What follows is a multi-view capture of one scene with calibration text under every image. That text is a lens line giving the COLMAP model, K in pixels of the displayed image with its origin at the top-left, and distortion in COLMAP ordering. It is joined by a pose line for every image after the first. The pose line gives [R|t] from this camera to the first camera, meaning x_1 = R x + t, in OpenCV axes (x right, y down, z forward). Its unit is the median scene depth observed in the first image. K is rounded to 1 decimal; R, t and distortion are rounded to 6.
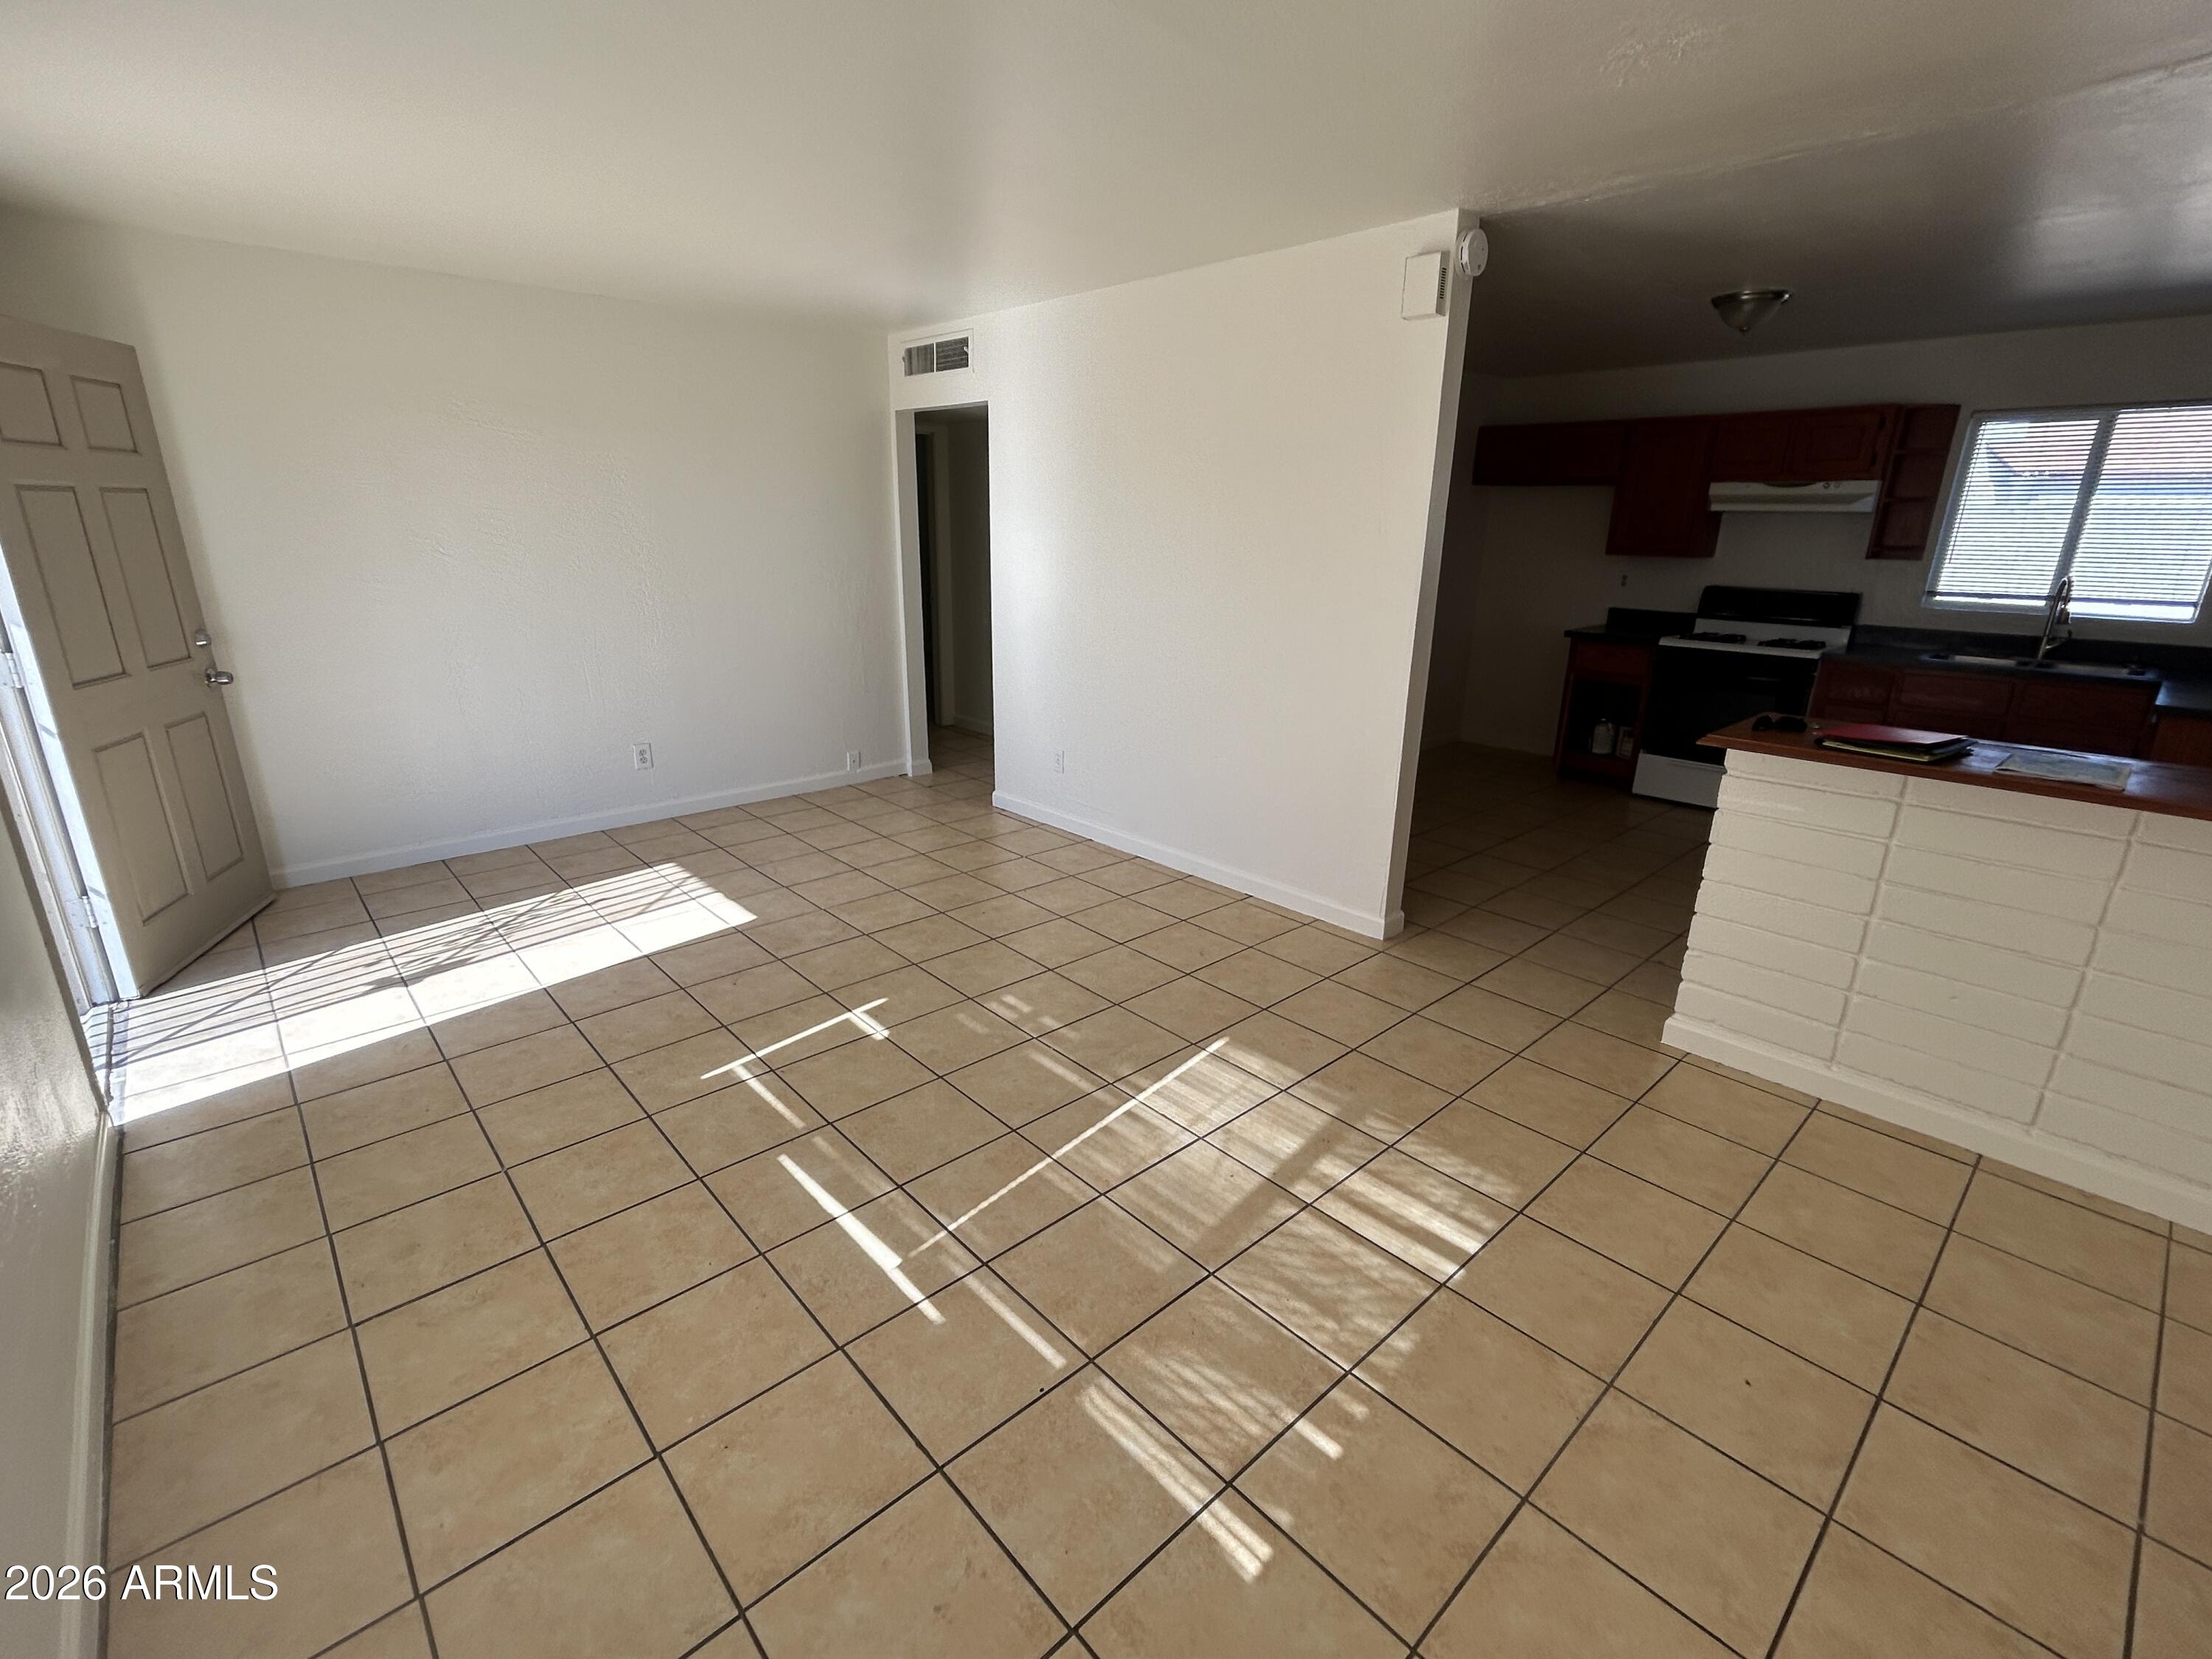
lens RADIAL K [[973.6, 0, 1138.1], [0, 973.6, 821.7], [0, 0, 1]] dist [0.017454, 0.000307]
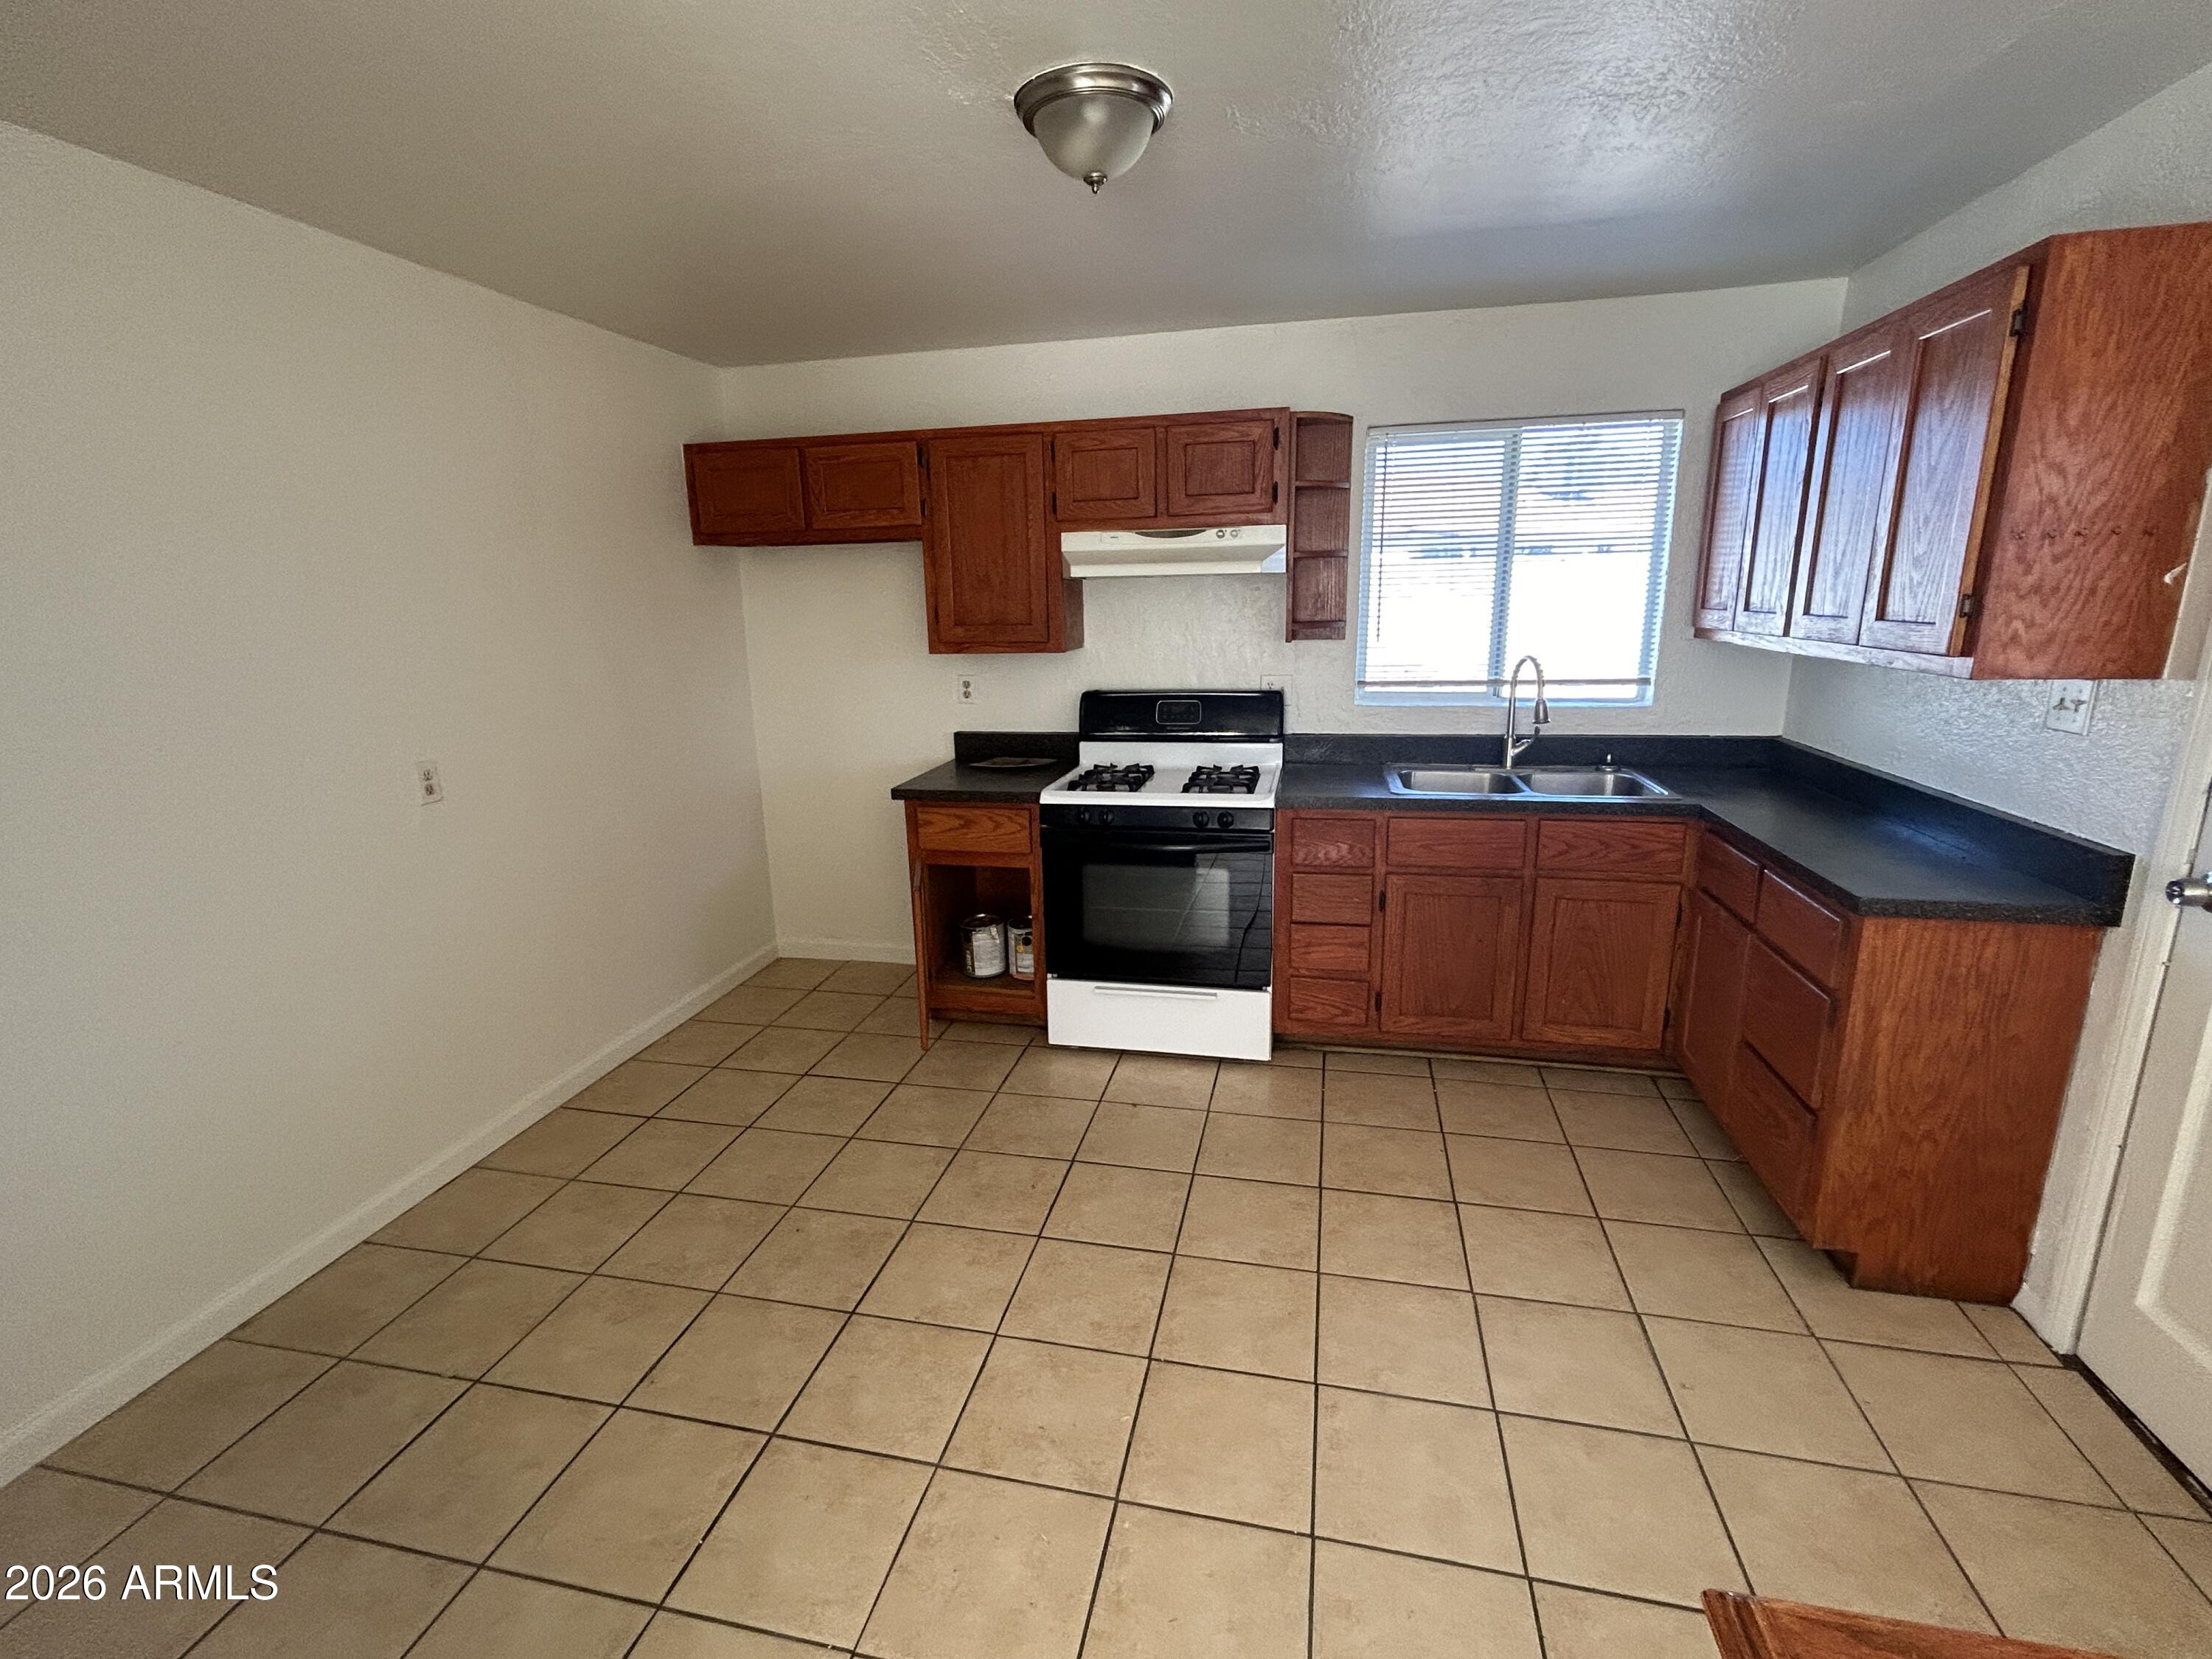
lens RADIAL K [[991.3, 0, 1096.5], [0, 991.3, 820.8], [0, 0, 1]] dist [0.002813, 0.000355]
pose [[0.837073, -0.162447, 0.522417, 0.250843], [0.199437, 0.979798, -0.014889, -0.156146], [-0.509444, 0.116652, 0.852560, 0.484215]]
